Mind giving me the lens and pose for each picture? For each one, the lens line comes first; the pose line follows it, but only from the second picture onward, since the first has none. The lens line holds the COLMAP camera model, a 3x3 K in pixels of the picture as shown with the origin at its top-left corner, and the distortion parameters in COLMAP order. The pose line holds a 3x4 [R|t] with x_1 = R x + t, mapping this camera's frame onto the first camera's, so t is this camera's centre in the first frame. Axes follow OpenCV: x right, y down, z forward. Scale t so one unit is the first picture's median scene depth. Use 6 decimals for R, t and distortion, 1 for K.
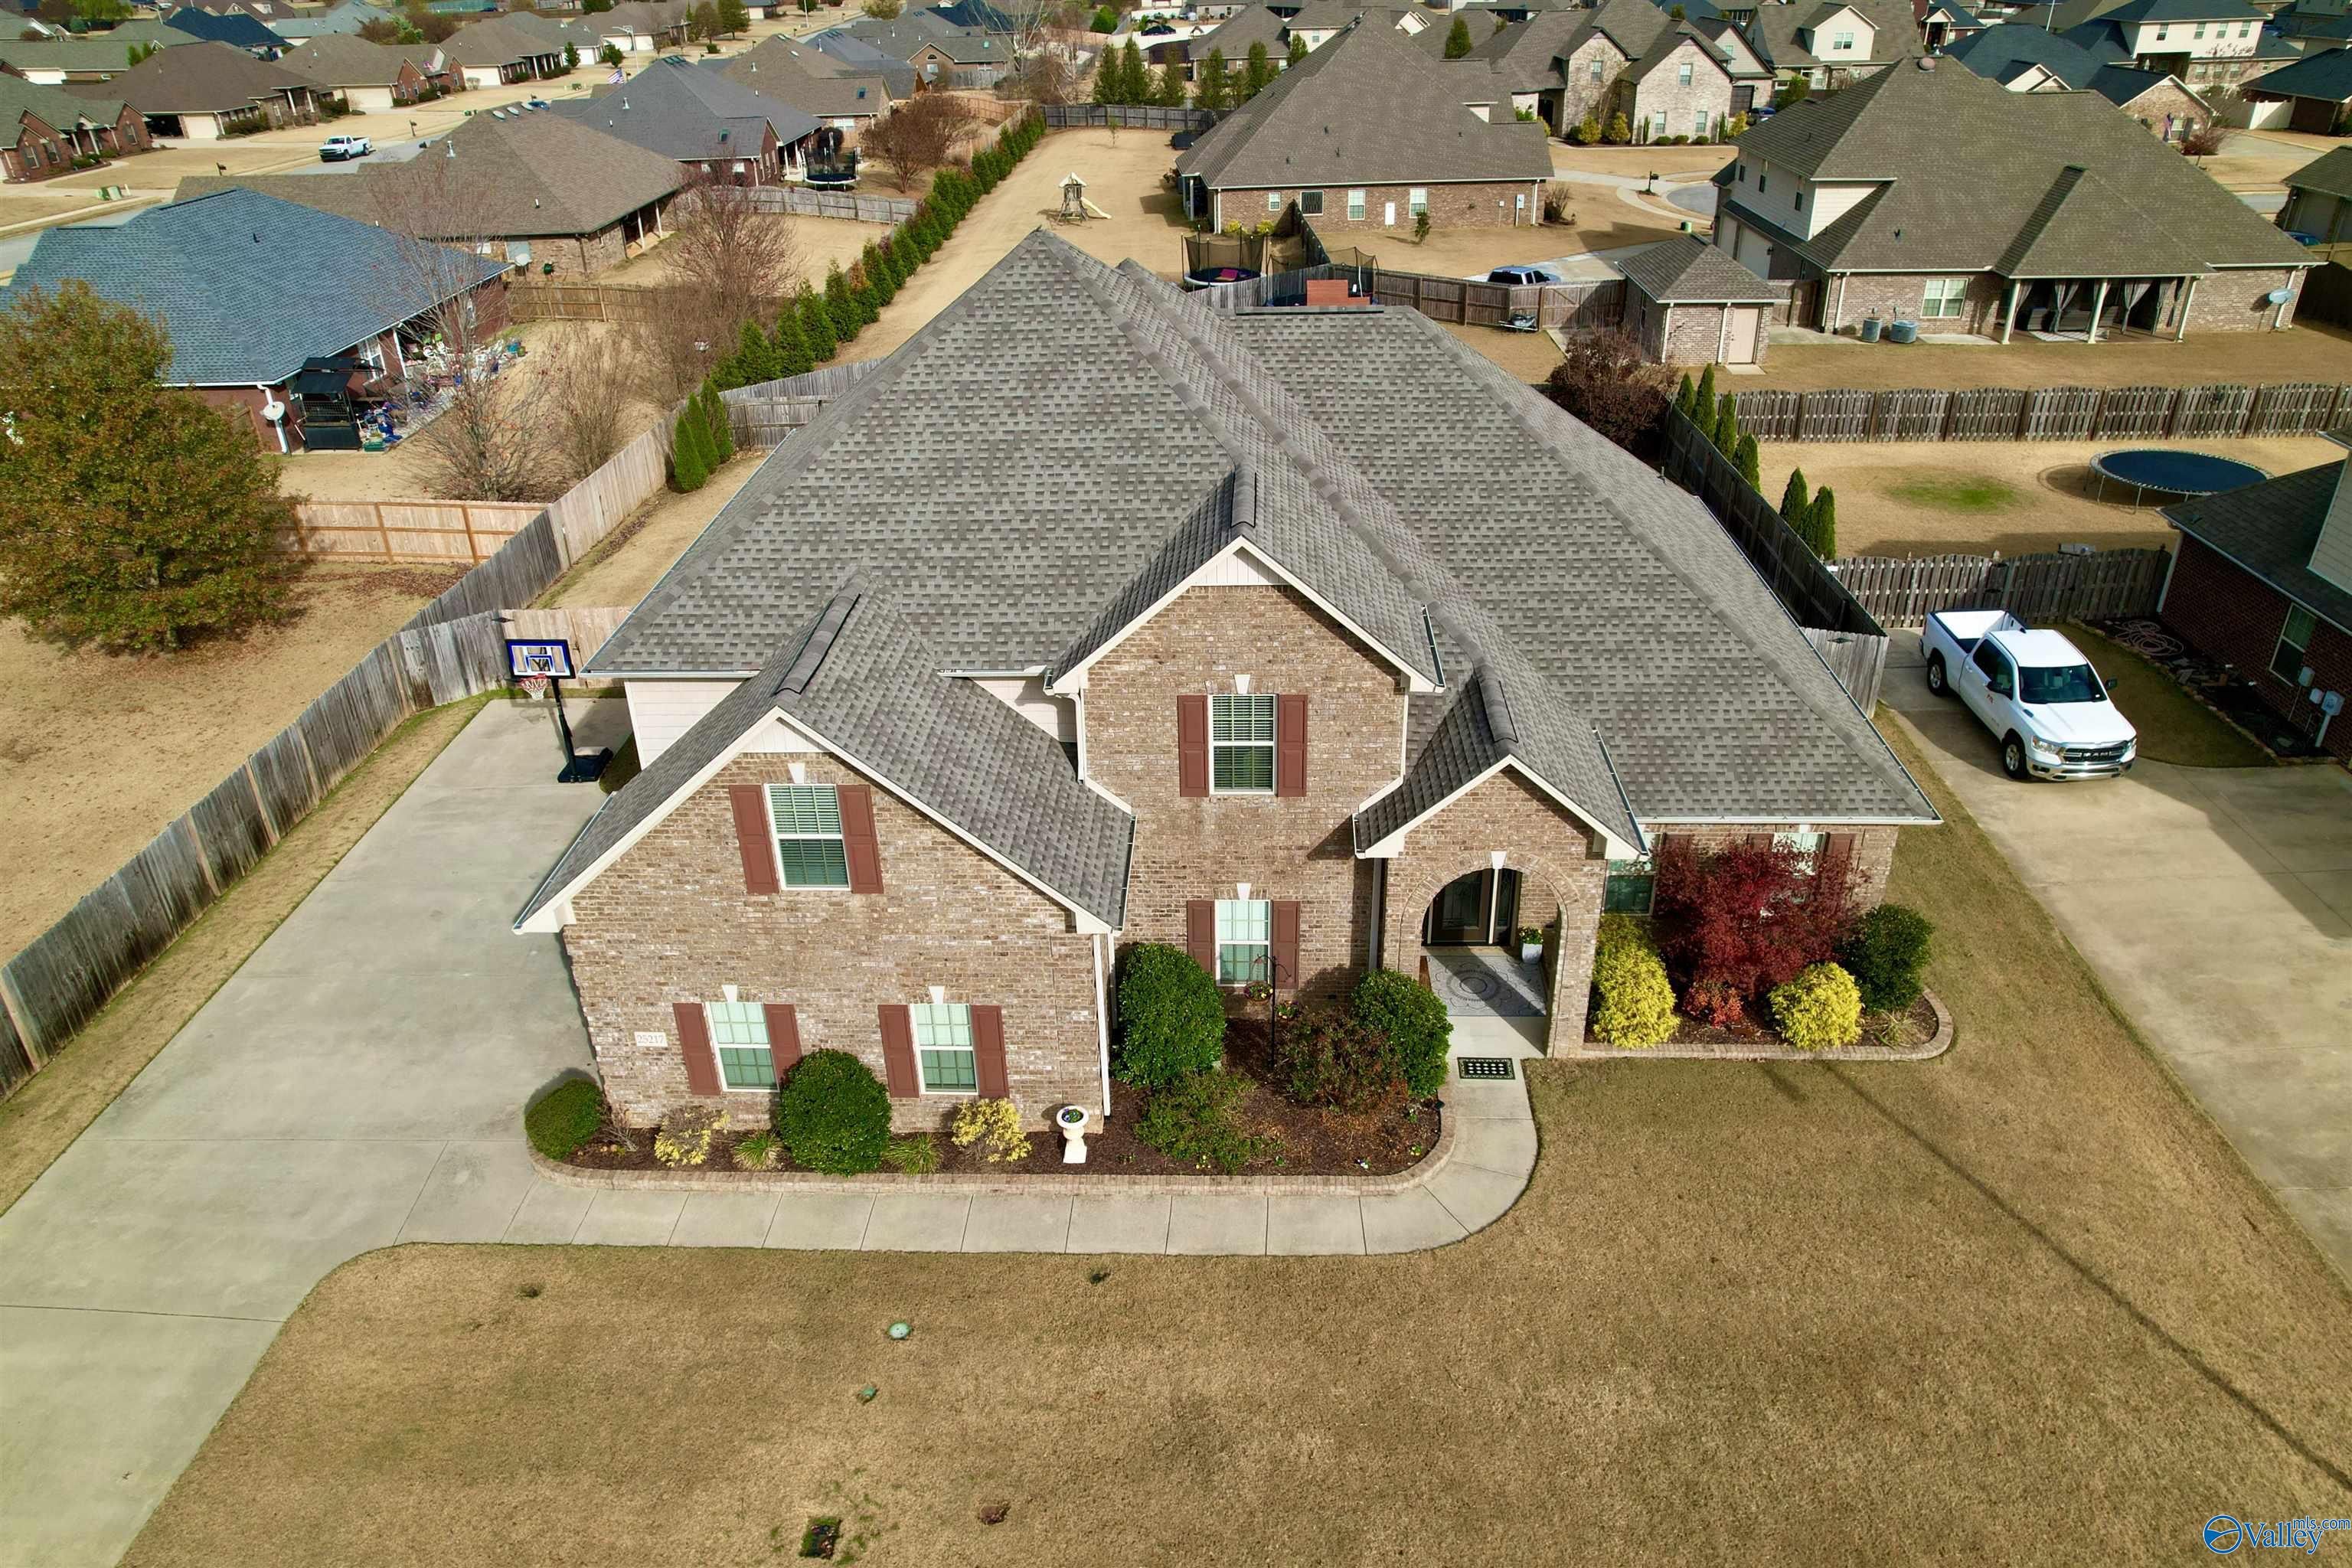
lens RADIAL K [[1564.1, 0, 1173.1], [0, 1564.1, 795.3], [0, 0, 1]] dist [-0.069793, 0.062718]
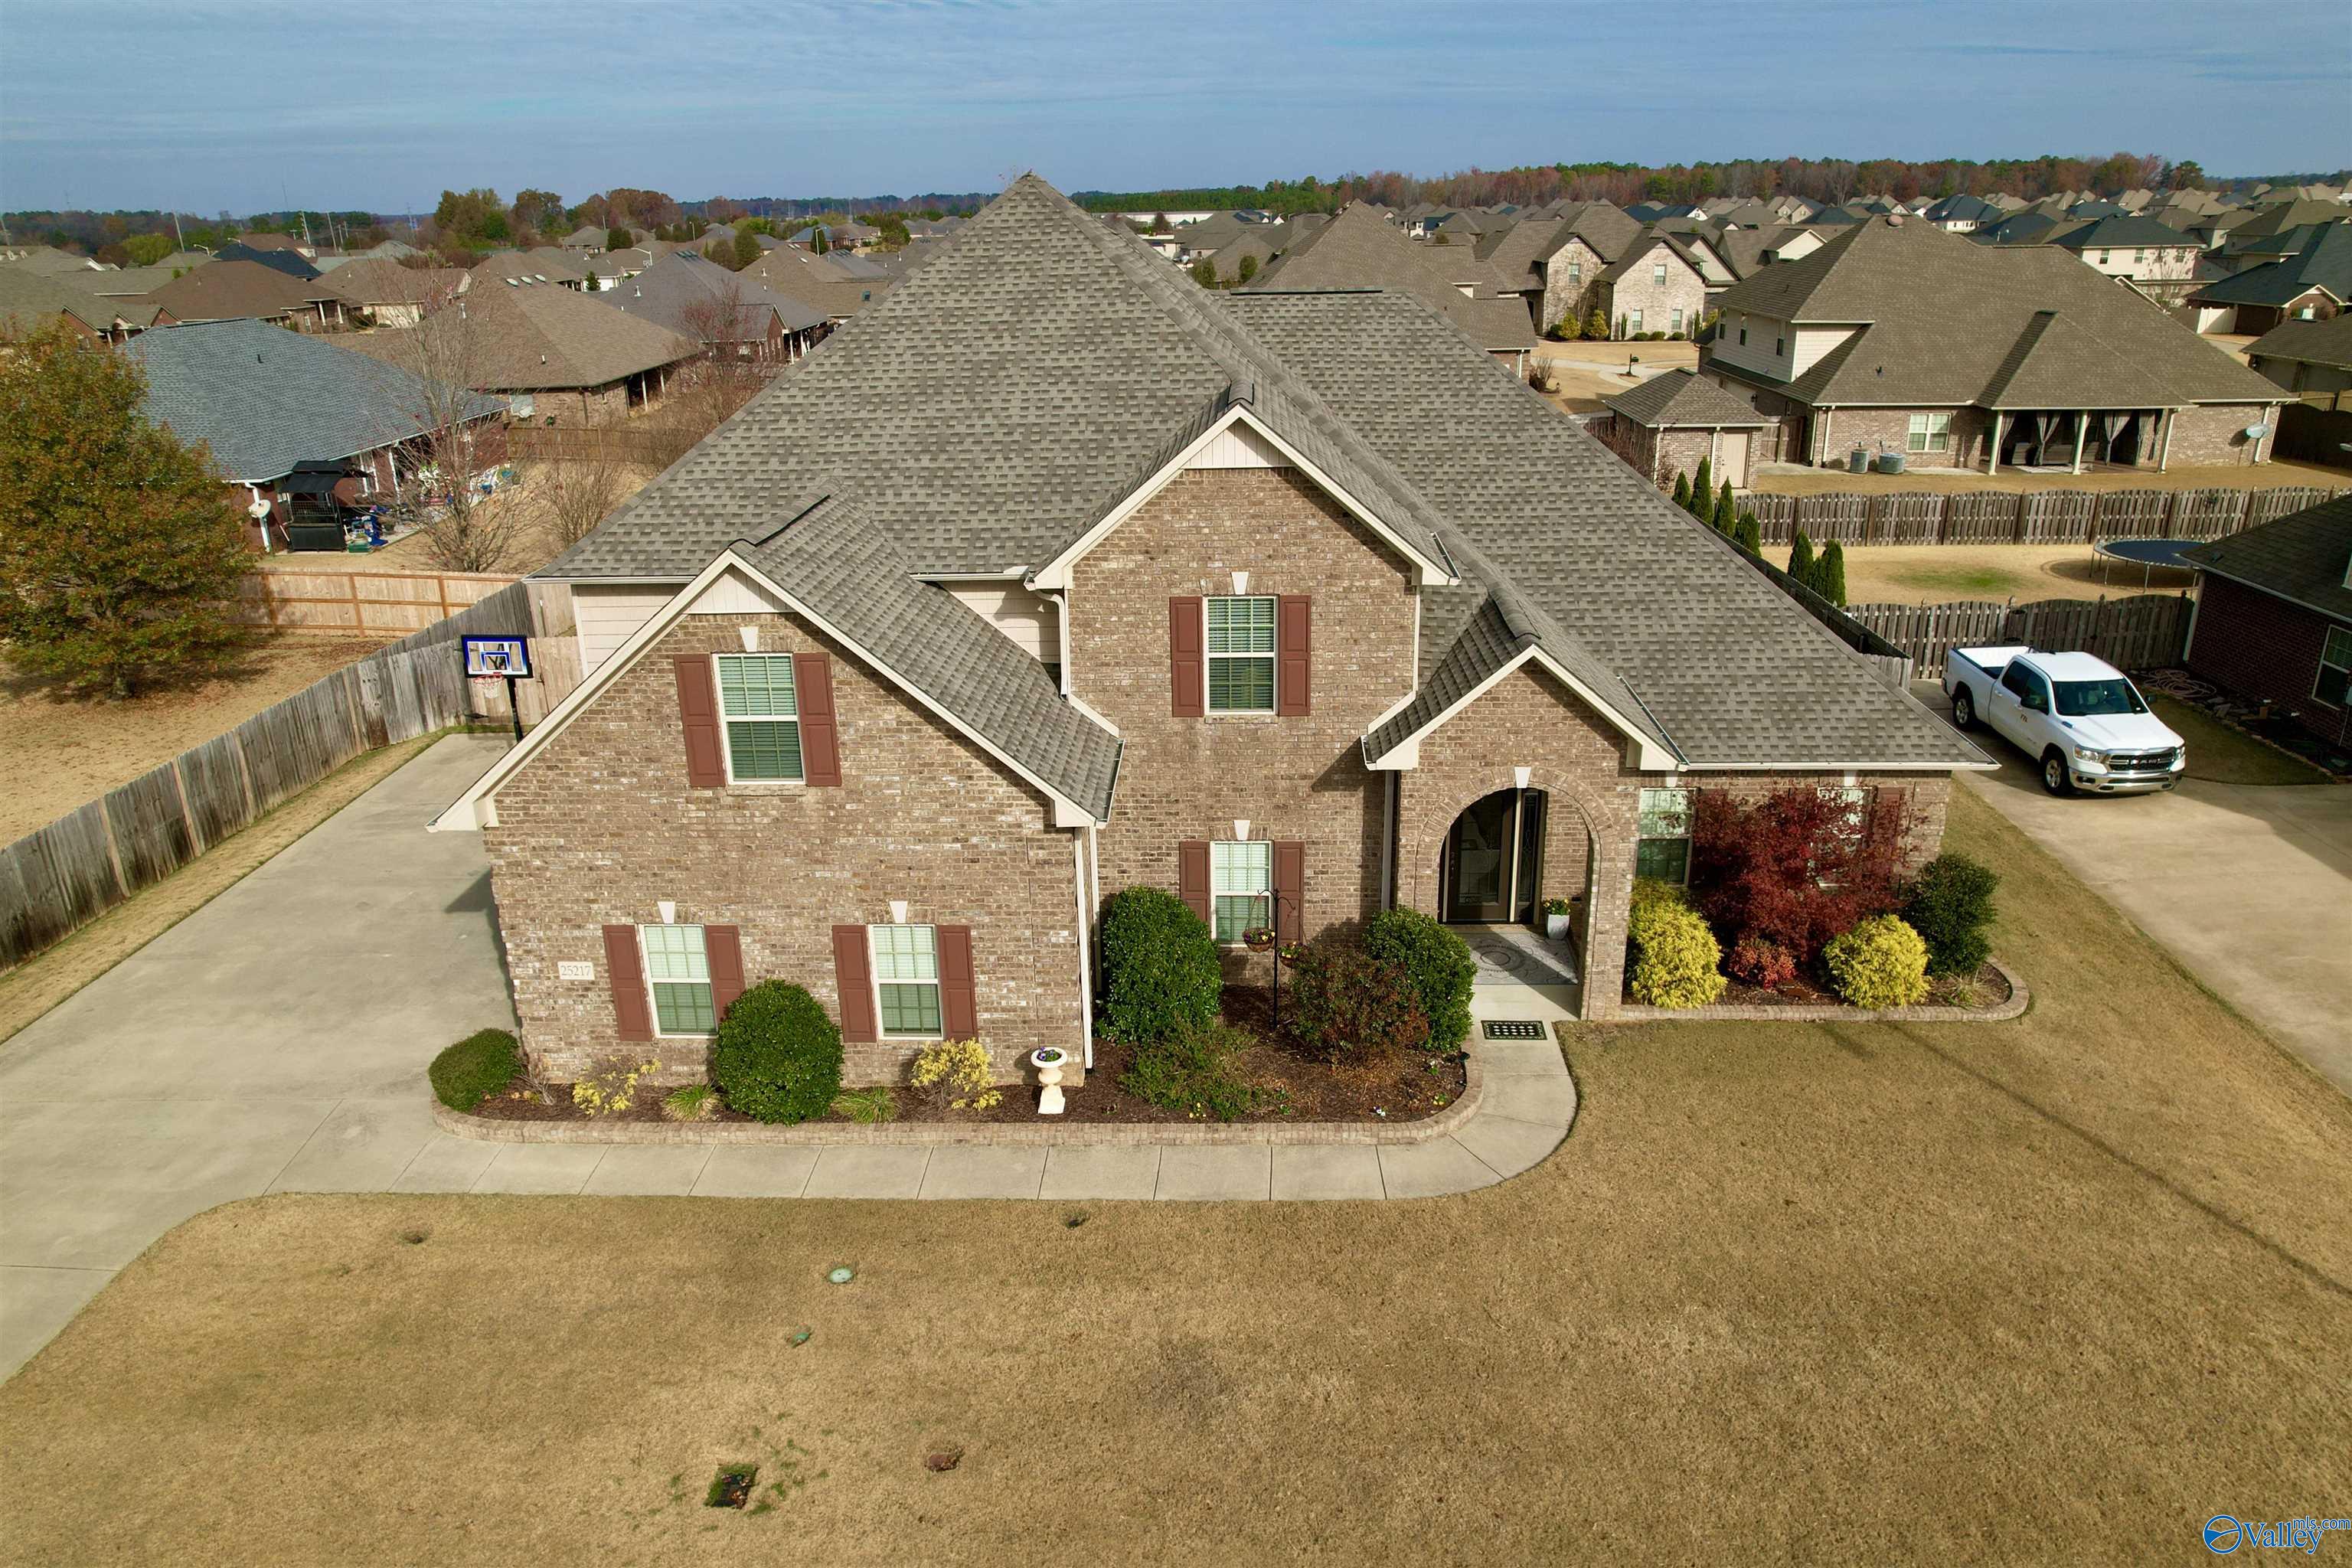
lens RADIAL K [[1564.1, 0, 1174.7], [0, 1564.1, 792.5], [0, 0, 1]] dist [-0.069793, 0.062718]
pose [[0.999982, 0.002779, 0.005344, 0.001148], [-0.001970, 0.989321, -0.145740, 0.173927], [-0.005692, 0.145727, 0.989308, 0.098784]]
